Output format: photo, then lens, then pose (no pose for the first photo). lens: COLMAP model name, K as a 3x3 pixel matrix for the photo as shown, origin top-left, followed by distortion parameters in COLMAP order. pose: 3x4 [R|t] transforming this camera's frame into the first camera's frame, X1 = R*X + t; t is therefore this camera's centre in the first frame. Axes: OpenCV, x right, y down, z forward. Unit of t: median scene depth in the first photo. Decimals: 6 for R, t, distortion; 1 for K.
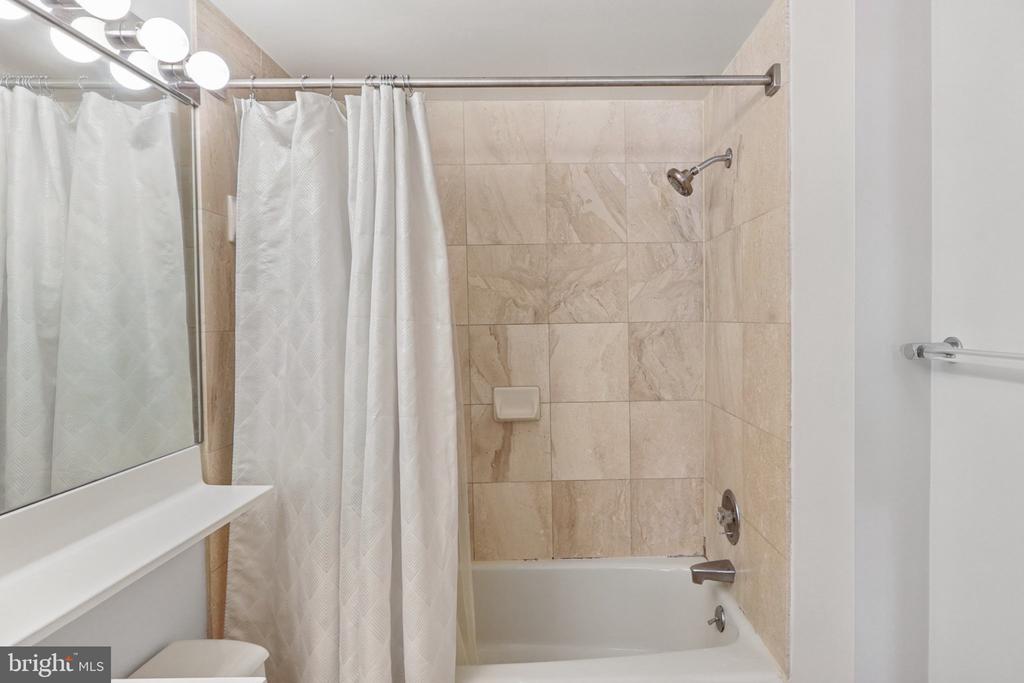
lens RADIAL K [[547.5, 0, 561.3], [0, 547.5, 330.6], [0, 0, 1]] dist [-0.004780, -0.000375]
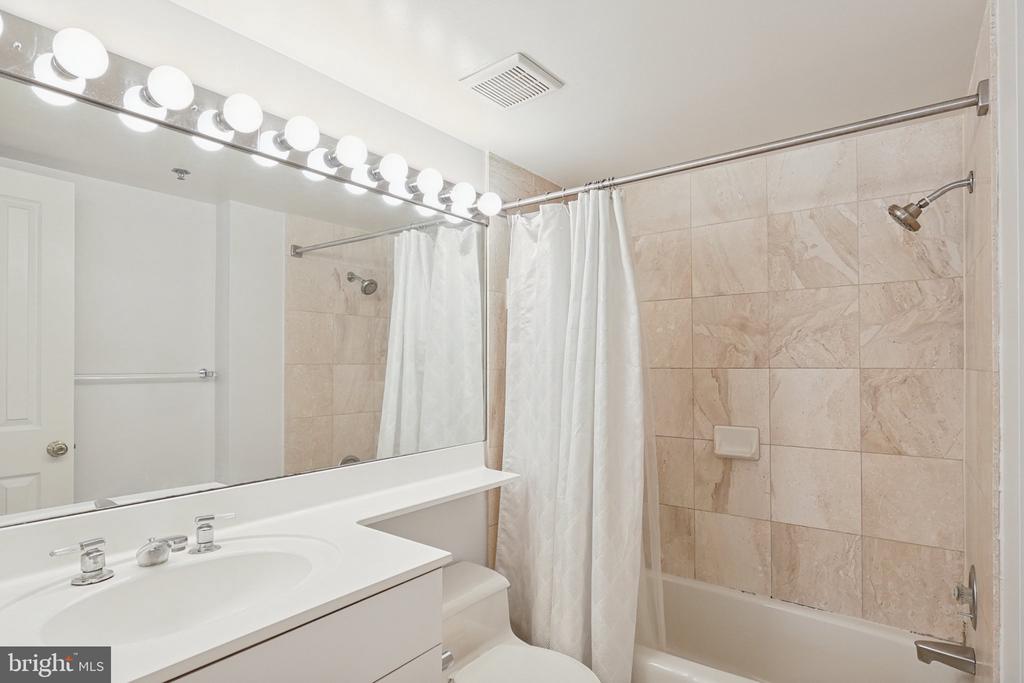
lens RADIAL K [[539.5, 0, 514.9], [0, 539.5, 359.1], [0, 0, 1]] dist [-0.003780, -0.000445]
pose [[0.785030, 0.007117, -0.619417, 0.335224], [-0.022795, 0.999589, -0.017404, -0.001325], [0.619038, 0.027782, 0.784870, -0.148210]]
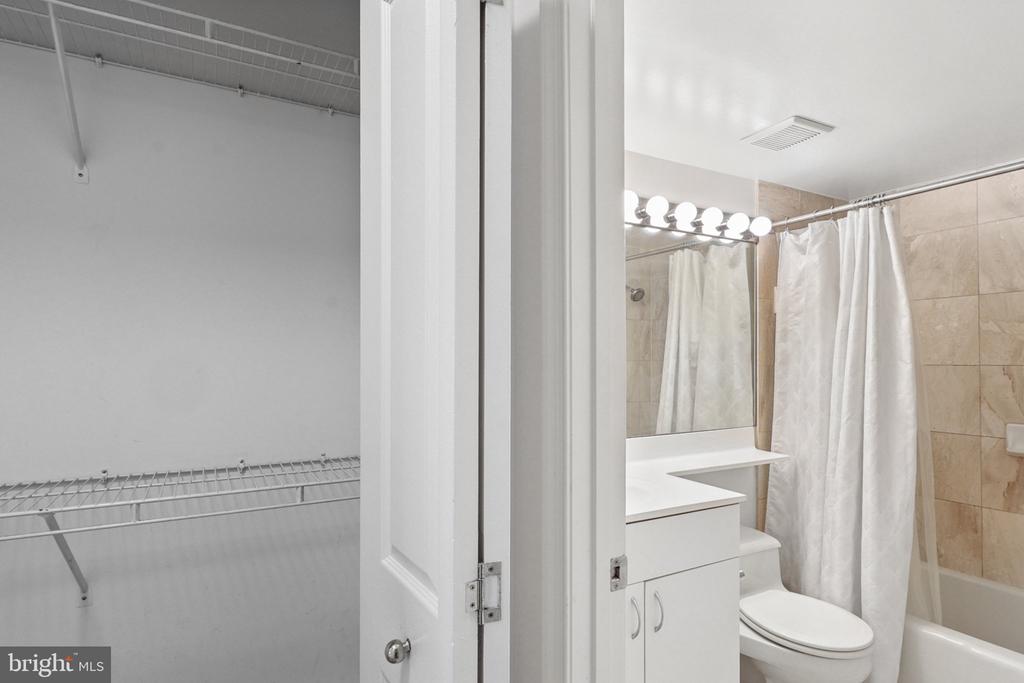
lens RADIAL K [[539.5, 0, 514.9], [0, 539.5, 359.1], [0, 0, 1]] dist [-0.003780, -0.000445]
pose [[0.458315, 0.010686, -0.888726, 0.542904], [-0.024290, 0.999705, -0.000506, 0.001386], [0.888458, 0.021819, 0.458439, -0.517646]]
